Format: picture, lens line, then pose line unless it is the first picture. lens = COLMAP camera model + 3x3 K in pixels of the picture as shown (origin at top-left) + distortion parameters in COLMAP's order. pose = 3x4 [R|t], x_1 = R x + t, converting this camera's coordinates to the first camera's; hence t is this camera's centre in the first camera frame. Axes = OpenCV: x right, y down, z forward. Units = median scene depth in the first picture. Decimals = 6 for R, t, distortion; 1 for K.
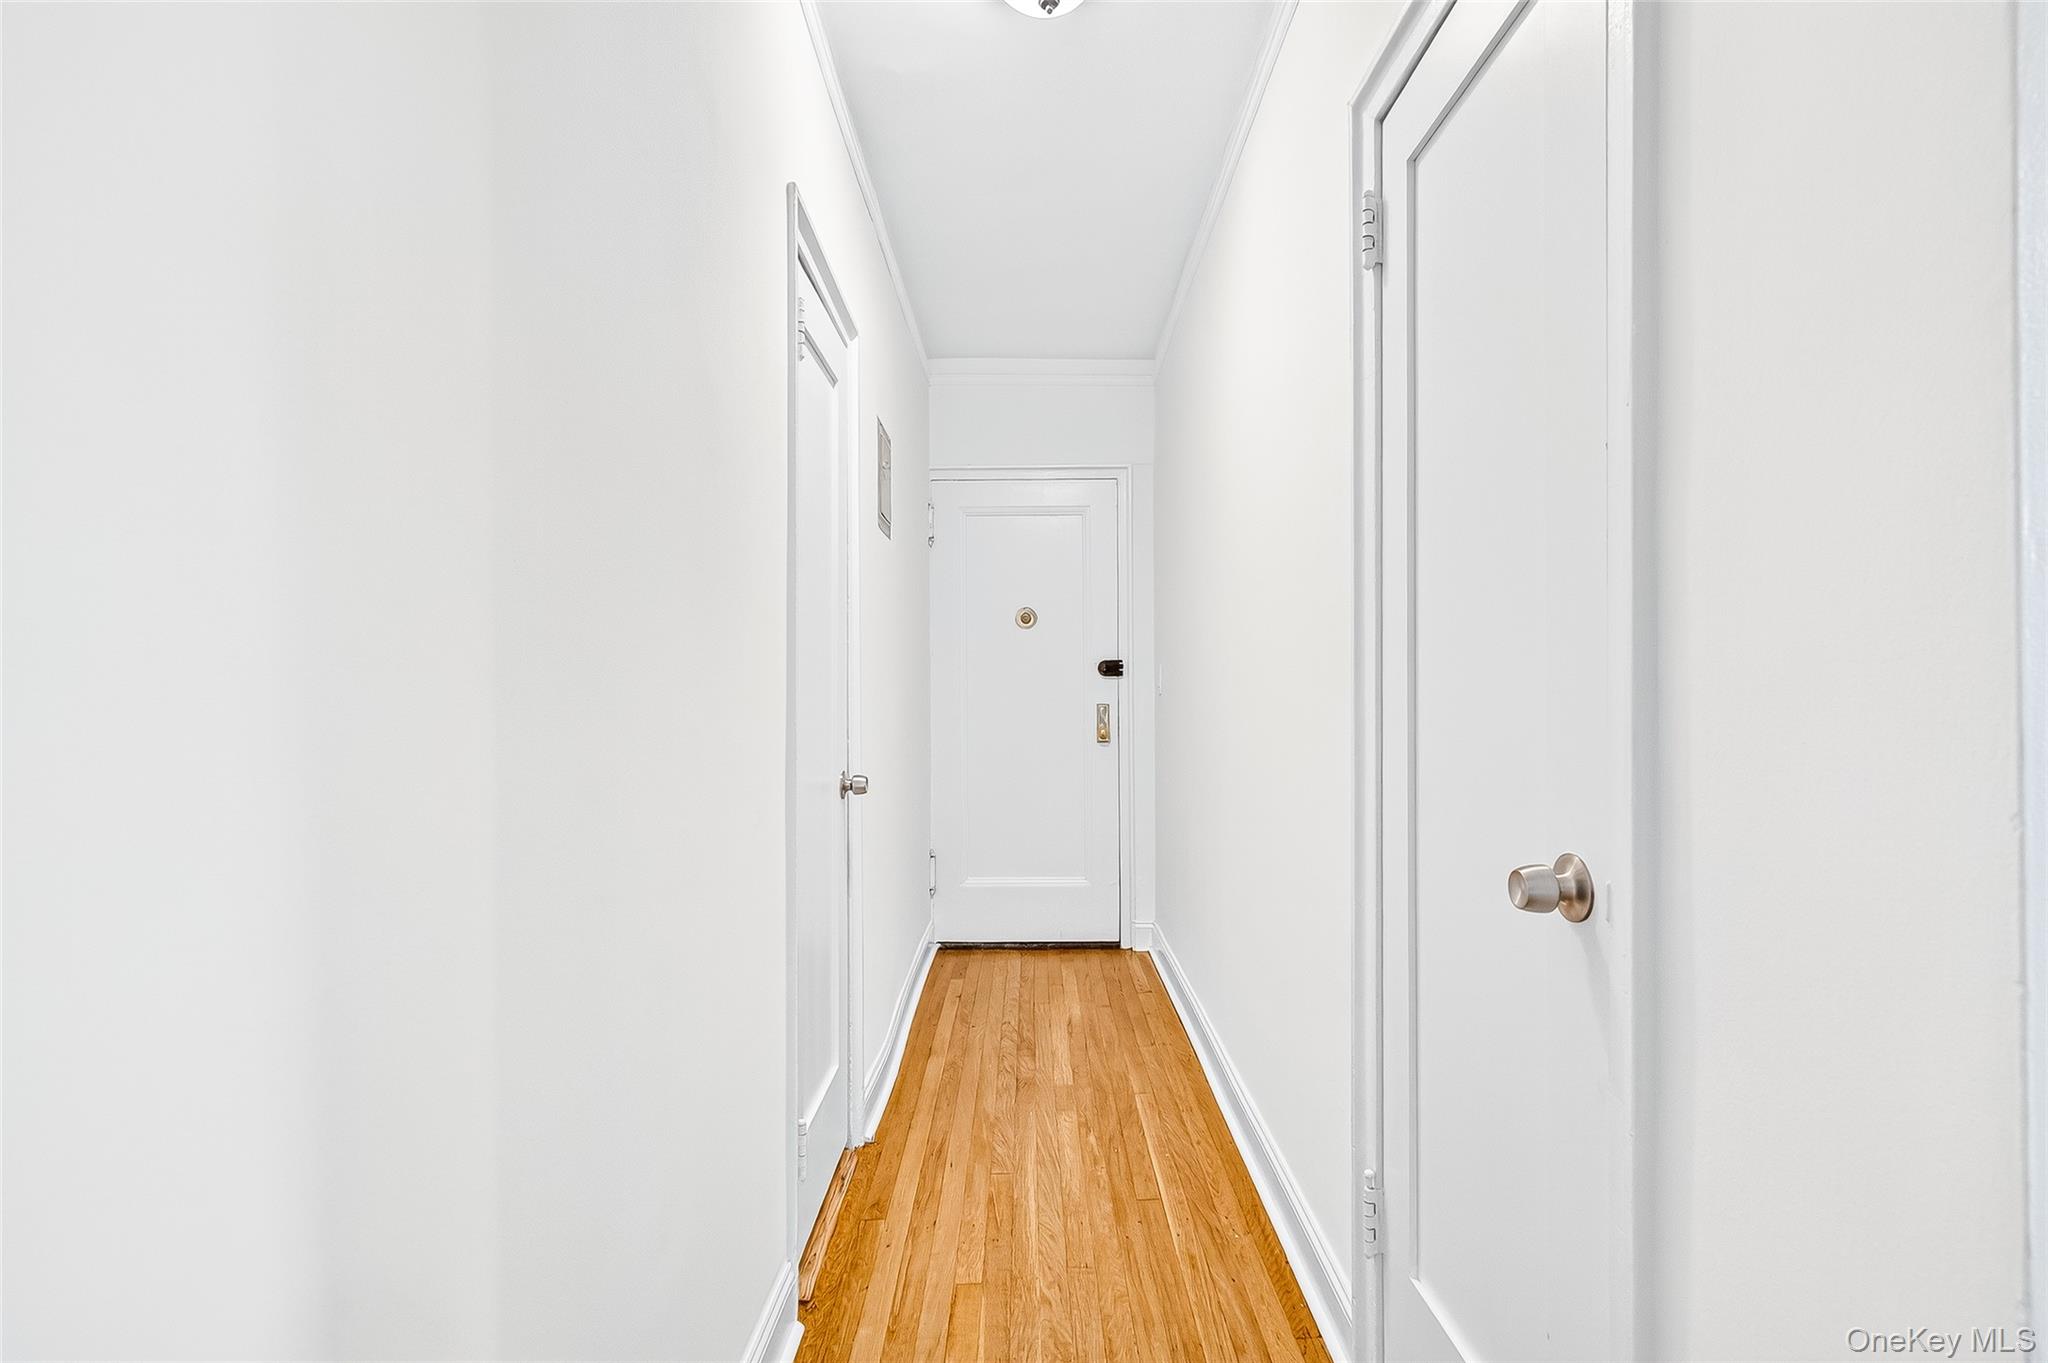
lens RADIAL K [[1045.6, 0, 1038.9], [0, 1045.6, 688.9], [0, 0, 1]] dist [0.001761, 0.001713]
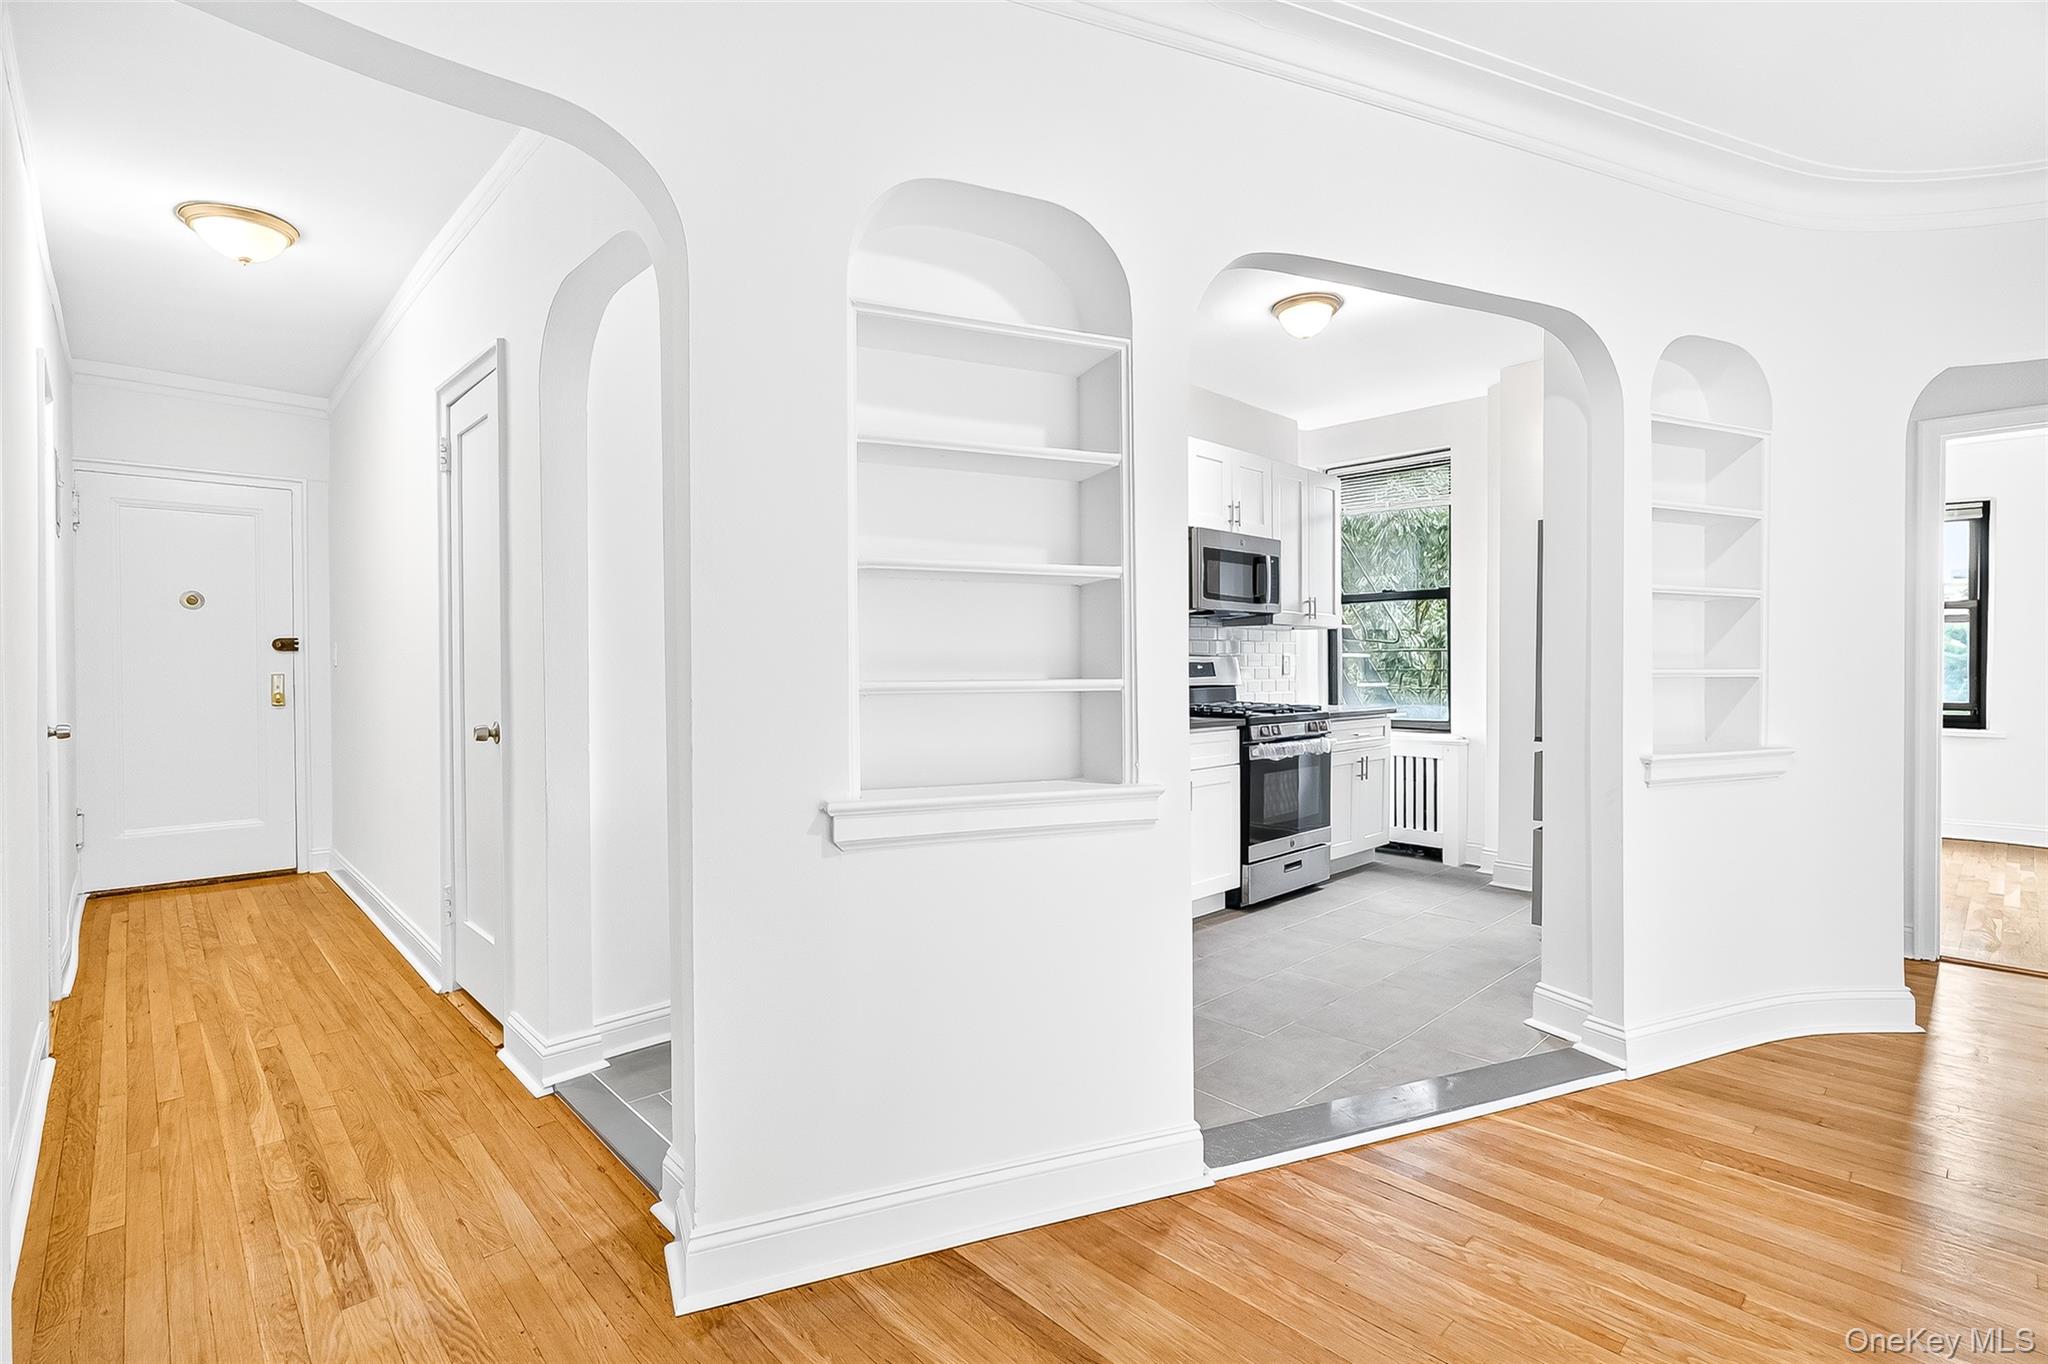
lens RADIAL K [[947.1, 0, 1045.0], [0, 947.1, 674.2], [0, 0, 1]] dist [-0.001082, -0.000085]
pose [[0.730885, -0.006981, 0.682465, -0.078991], [-0.003287, 0.999900, 0.013748, -0.007581], [-0.682493, -0.012291, 0.730789, -0.867125]]
